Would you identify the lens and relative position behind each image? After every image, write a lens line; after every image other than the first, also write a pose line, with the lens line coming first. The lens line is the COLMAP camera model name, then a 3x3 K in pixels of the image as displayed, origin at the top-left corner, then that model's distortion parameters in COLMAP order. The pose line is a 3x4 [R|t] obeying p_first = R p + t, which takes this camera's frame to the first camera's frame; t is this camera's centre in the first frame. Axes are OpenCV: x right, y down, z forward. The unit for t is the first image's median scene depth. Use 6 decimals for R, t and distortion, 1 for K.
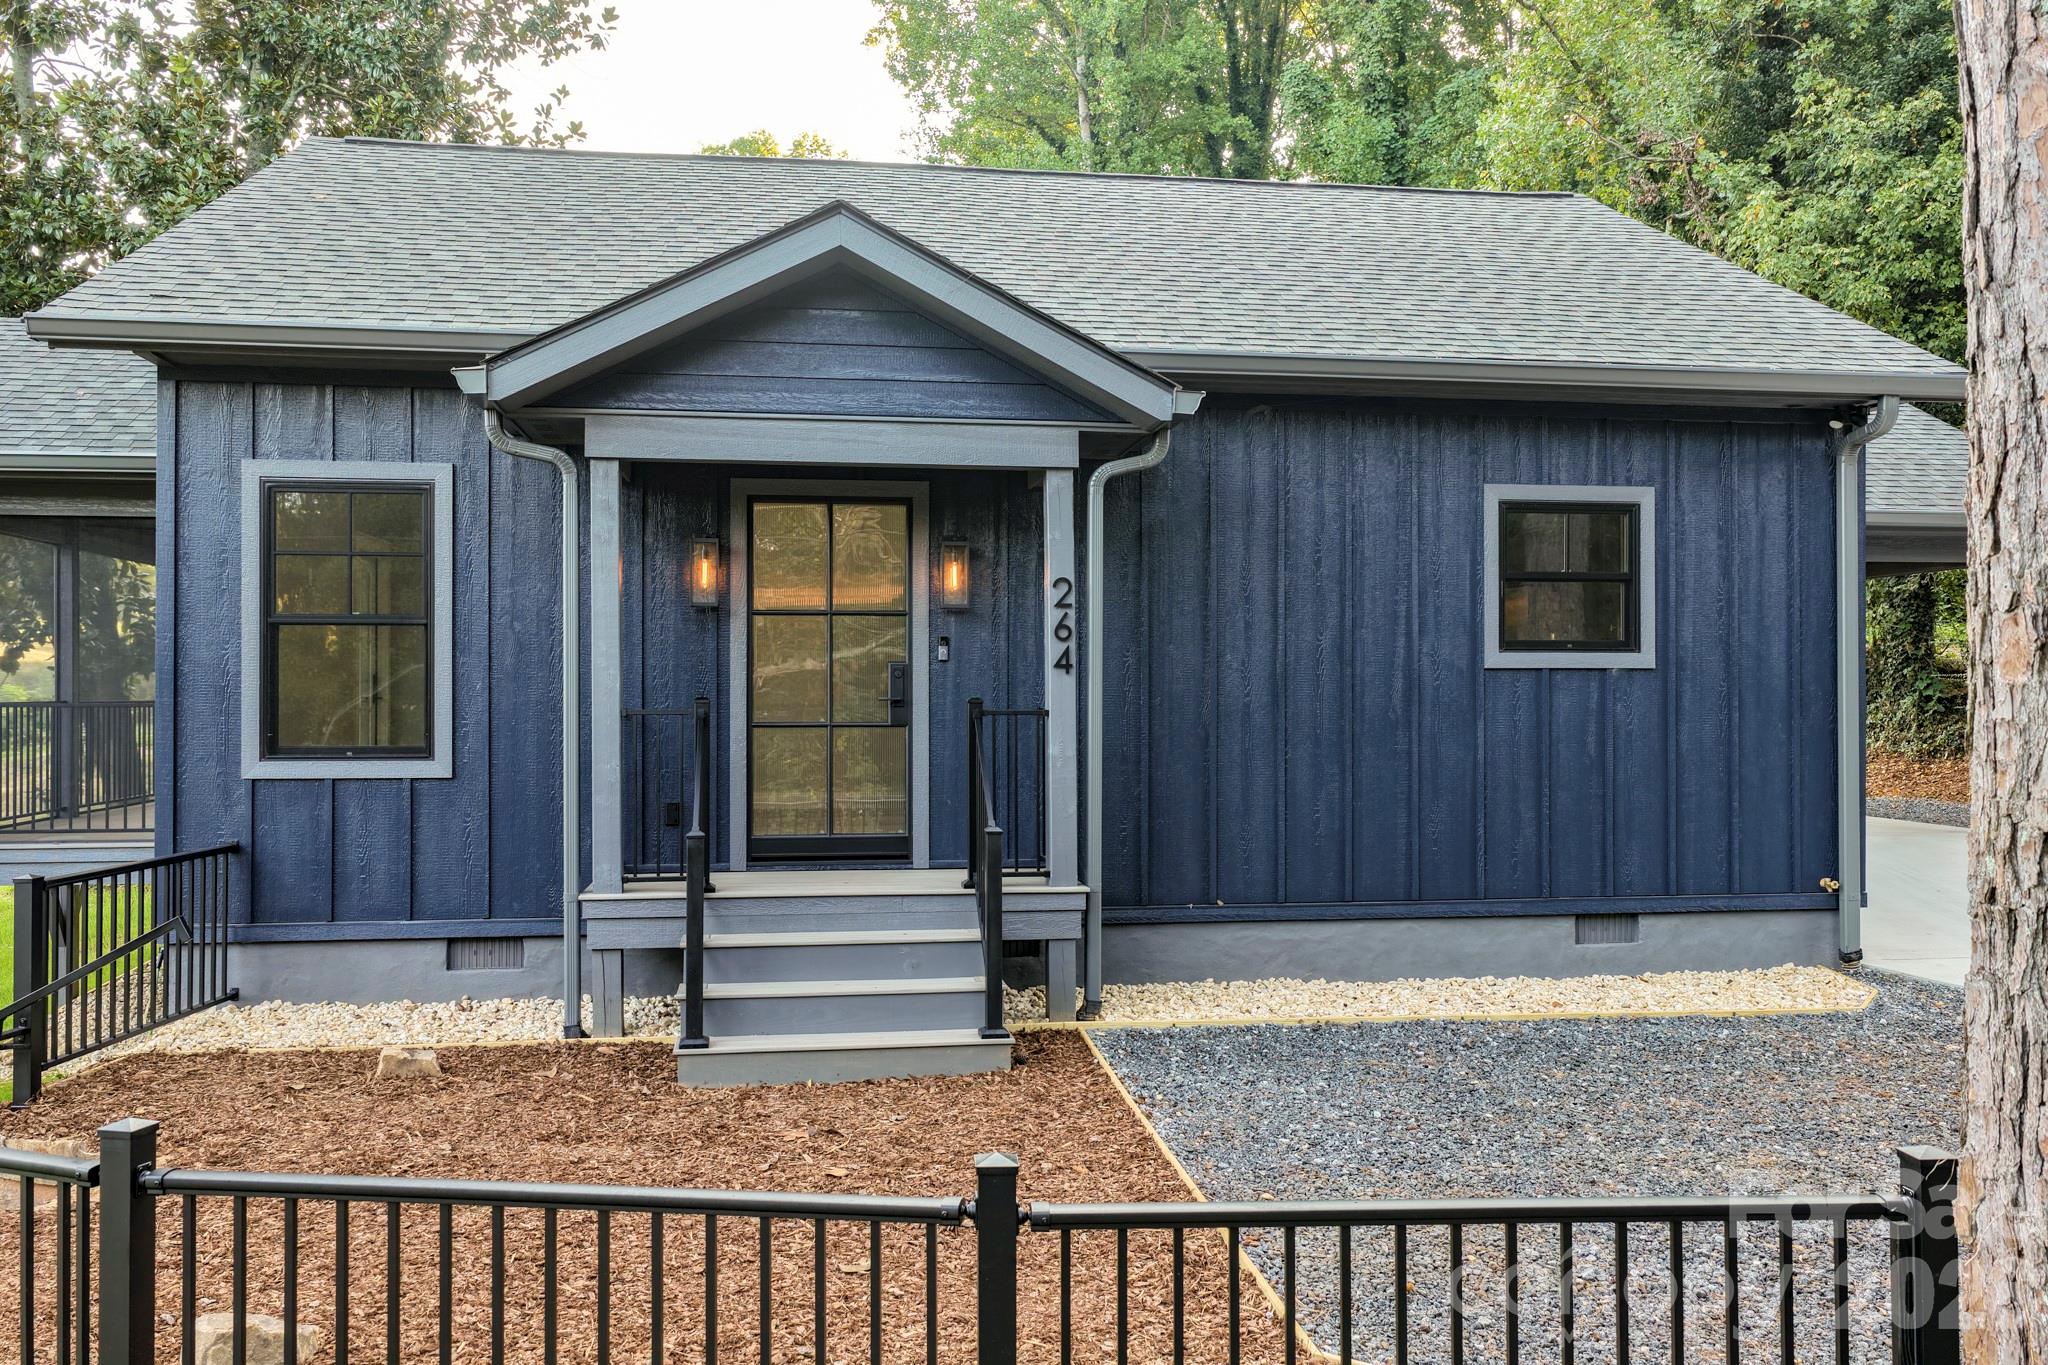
lens RADIAL K [[1693.1, 0, 1024.0], [0, 1693.1, 682.5], [0, 0, 1]] dist [-0.001748, 0.012804]
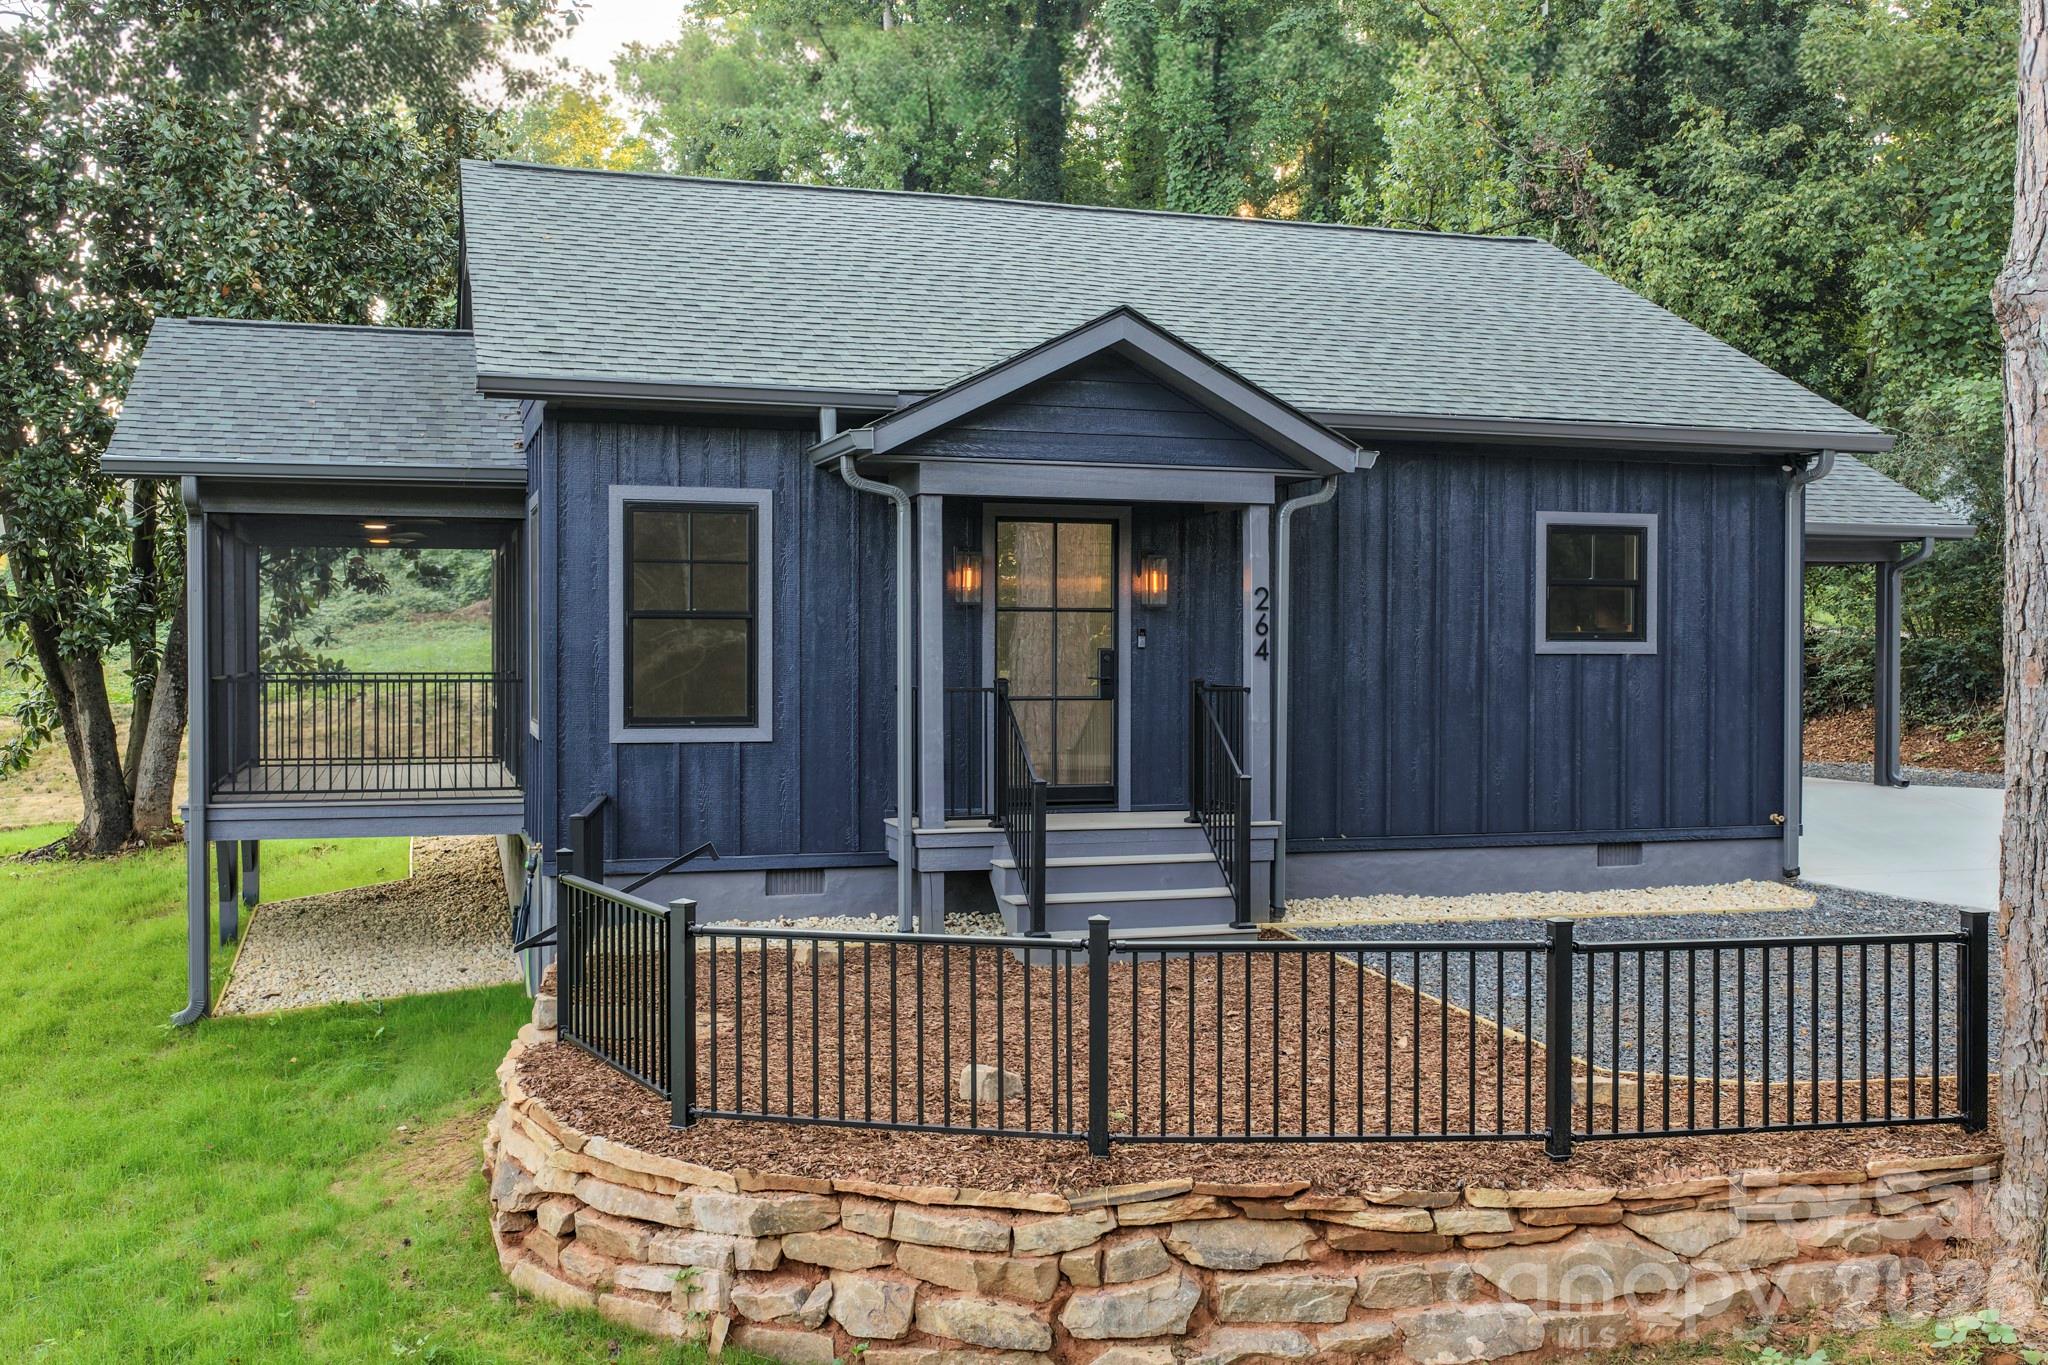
lens RADIAL K [[1948.2, 0, 1024.0], [0, 1948.2, 682.5], [0, 0, 1]] dist [0.004343, -0.000583]
pose [[0.987683, -0.000091, 0.156466, -0.353043], [-0.003353, 0.999758, 0.021745, -0.017929], [-0.156430, -0.022002, 0.987444, -0.417330]]
